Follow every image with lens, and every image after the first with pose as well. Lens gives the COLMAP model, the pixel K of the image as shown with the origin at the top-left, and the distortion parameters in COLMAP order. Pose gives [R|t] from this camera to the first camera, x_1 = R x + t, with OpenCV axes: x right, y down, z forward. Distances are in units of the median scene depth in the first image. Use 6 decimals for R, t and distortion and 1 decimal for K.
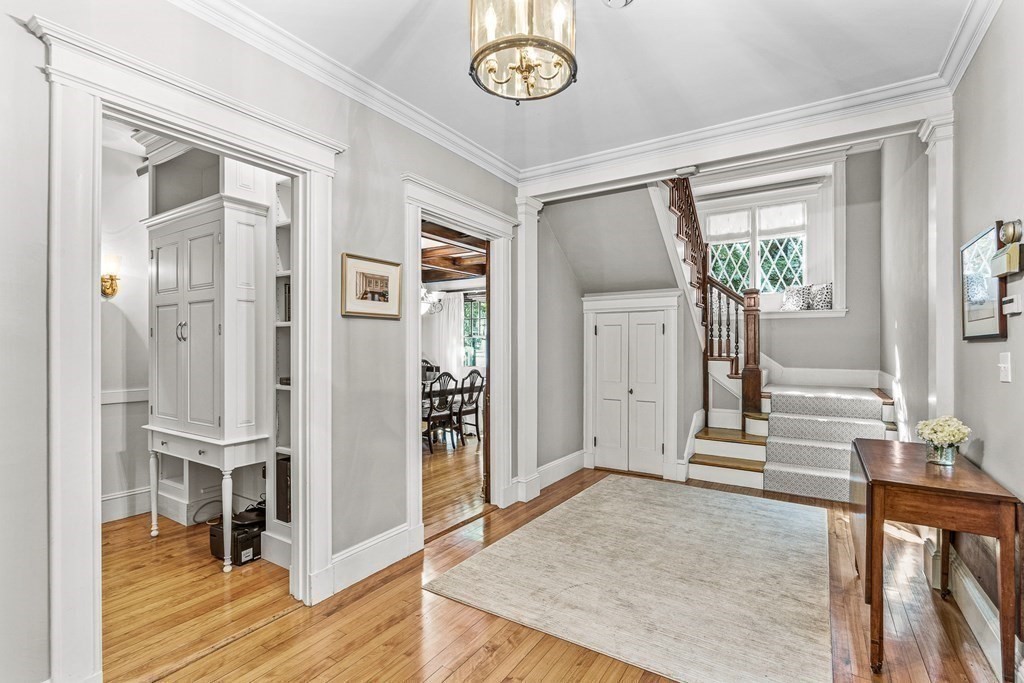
lens RADIAL K [[475.5, 0, 509.4], [0, 475.5, 343.8], [0, 0, 1]] dist [-0.001925, 0.000397]
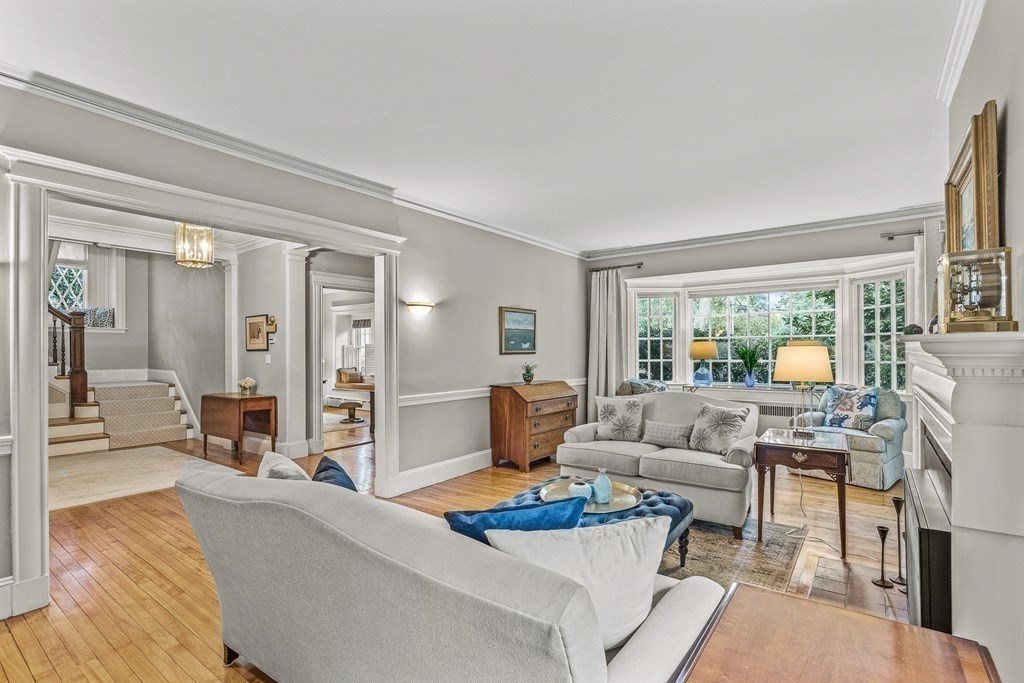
lens RADIAL K [[475.5, 0, 507.7], [0, 475.5, 342.1], [0, 0, 1]] dist [-0.001925, 0.000397]
pose [[0.076807, 0.003990, 0.997038, -0.741784], [0.006055, 0.999972, -0.004468, -0.015167], [-0.997028, 0.006380, 0.076780, -0.322369]]
